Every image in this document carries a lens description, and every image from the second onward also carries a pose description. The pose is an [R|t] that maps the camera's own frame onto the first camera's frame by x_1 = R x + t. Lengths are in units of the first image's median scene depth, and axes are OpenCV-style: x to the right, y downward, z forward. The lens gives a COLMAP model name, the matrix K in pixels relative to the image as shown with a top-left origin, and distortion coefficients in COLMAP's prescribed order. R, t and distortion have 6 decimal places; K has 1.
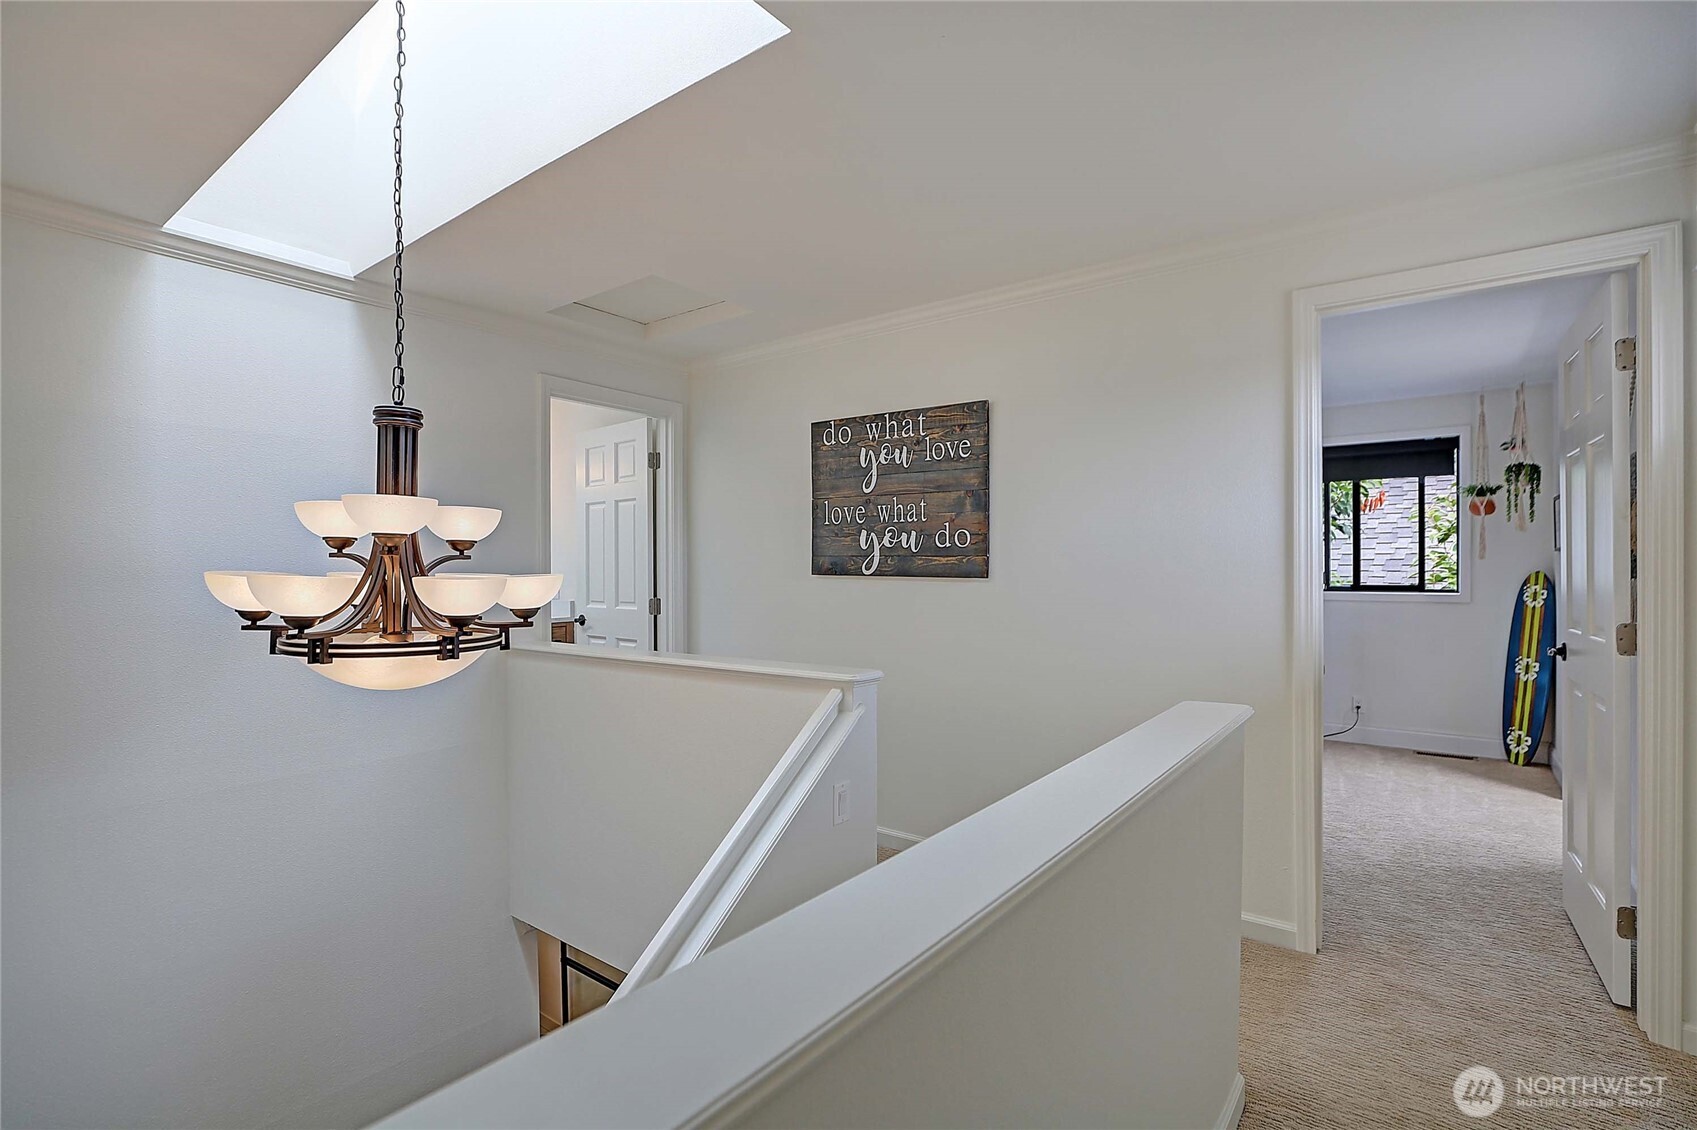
lens RADIAL K [[774.3, 0, 844.9], [0, 774.3, 564.3], [0, 0, 1]] dist [-0.021209, 0.000349]
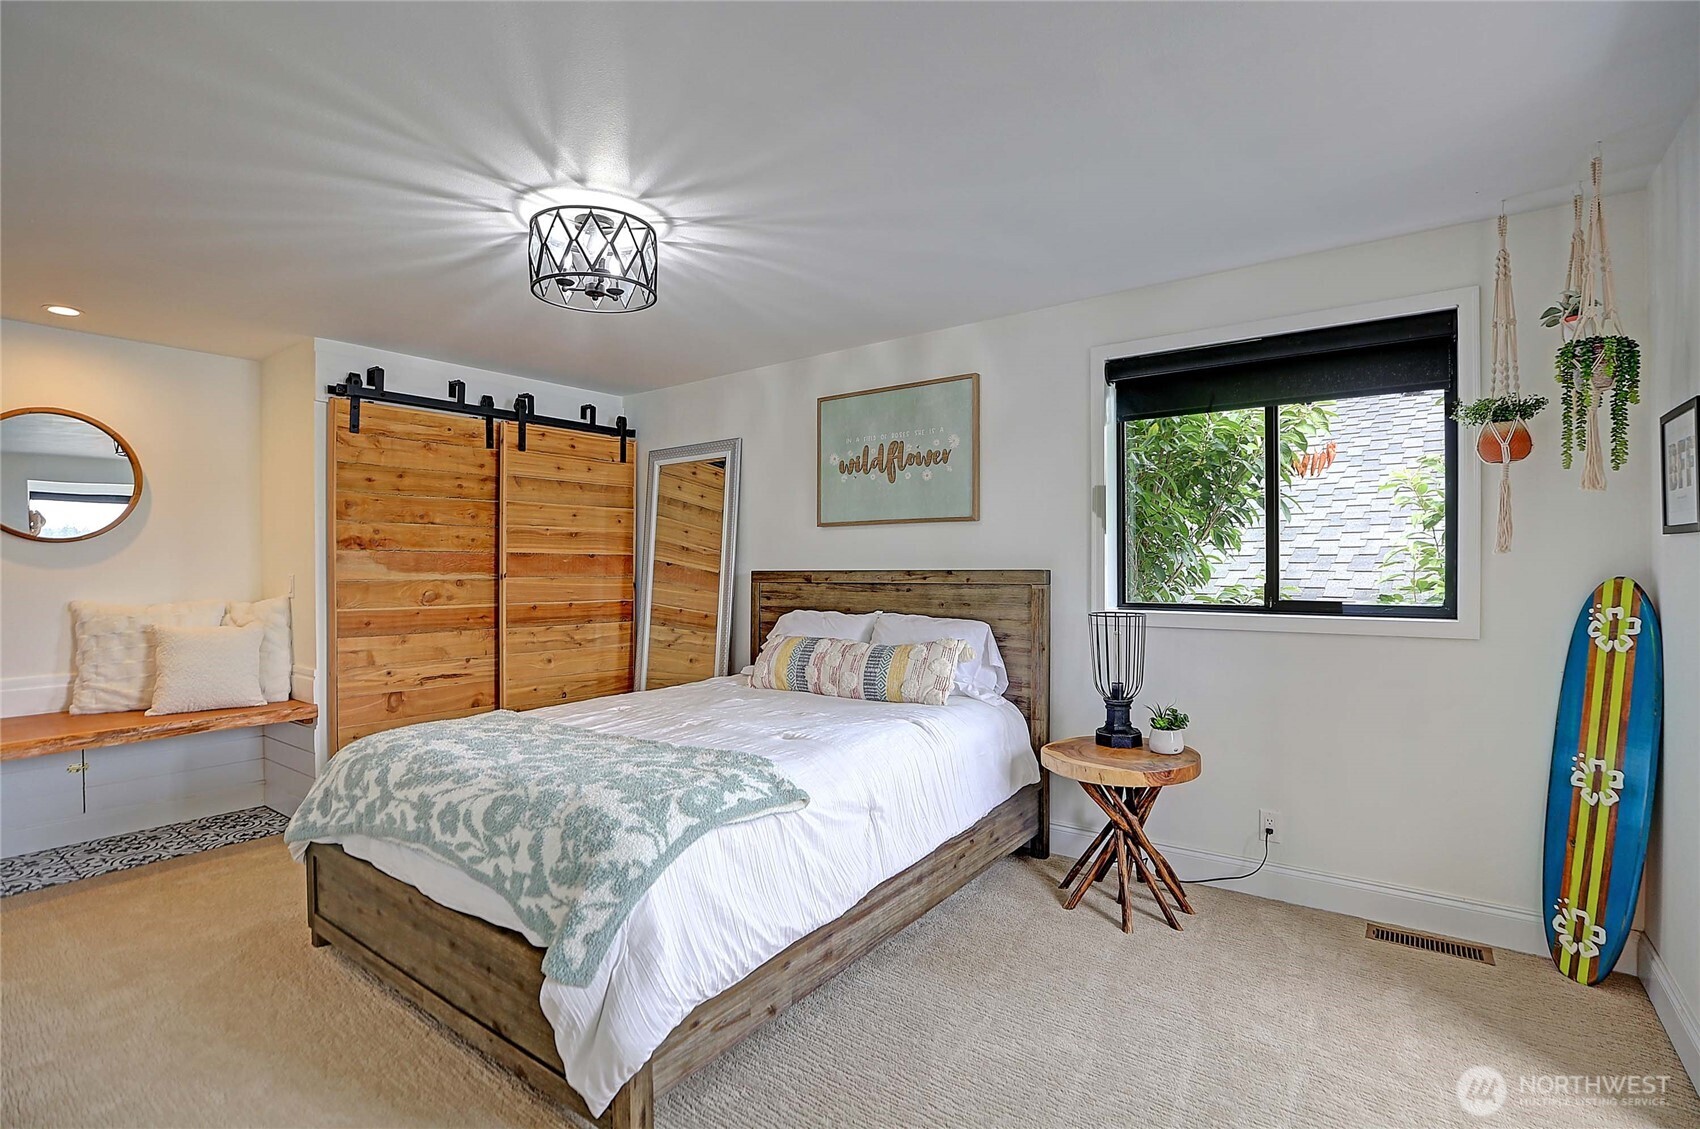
lens RADIAL K [[775.7, 0, 854.1], [0, 775.7, 567.9], [0, 0, 1]] dist [-0.021209, 0.000349]
pose [[0.999966, -0.005957, 0.005720, 0.423627], [0.005908, 0.999946, 0.008532, -0.003834], [-0.005770, -0.008498, 0.999947, 0.522583]]
